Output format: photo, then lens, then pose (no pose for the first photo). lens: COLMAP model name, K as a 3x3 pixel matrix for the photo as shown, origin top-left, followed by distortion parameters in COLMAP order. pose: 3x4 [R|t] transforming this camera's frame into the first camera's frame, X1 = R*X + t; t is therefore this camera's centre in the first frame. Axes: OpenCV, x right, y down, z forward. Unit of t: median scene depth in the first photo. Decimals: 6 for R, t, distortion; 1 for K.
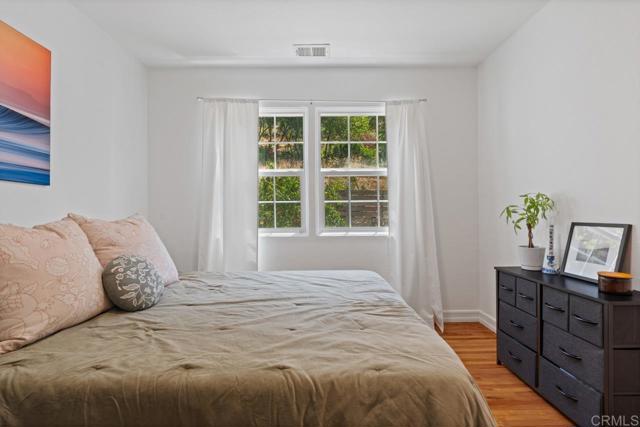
lens RADIAL K [[291.9, 0, 323.0], [0, 291.9, 214.8], [0, 0, 1]] dist [0.004481, -0.000169]
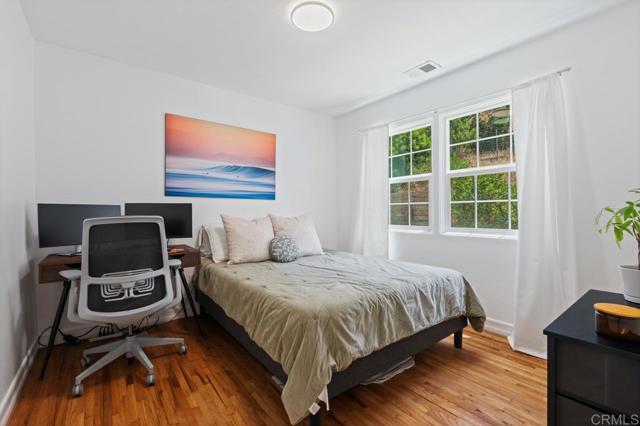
lens RADIAL K [[283.5, 0, 318.7], [0, 283.5, 216.1], [0, 0, 1]] dist [-0.001868, -0.000305]
pose [[0.611080, 0.013349, -0.791456, 0.552528], [-0.003847, 0.999896, 0.013894, -0.009202], [0.791560, -0.005445, 0.611068, 0.012329]]
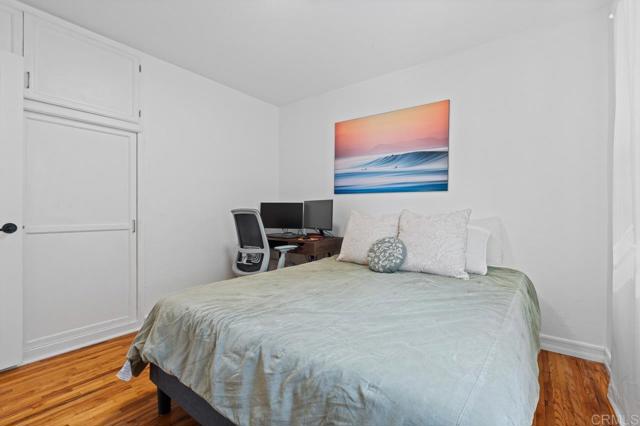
lens RADIAL K [[291.9, 0, 323.0], [0, 291.9, 214.3], [0, 0, 1]] dist [0.004481, -0.000169]
pose [[-0.599622, 0.014565, -0.800150, 0.419226], [-0.005004, 0.999747, 0.021948, -0.006483], [0.800267, 0.017165, -0.599398, 0.907829]]
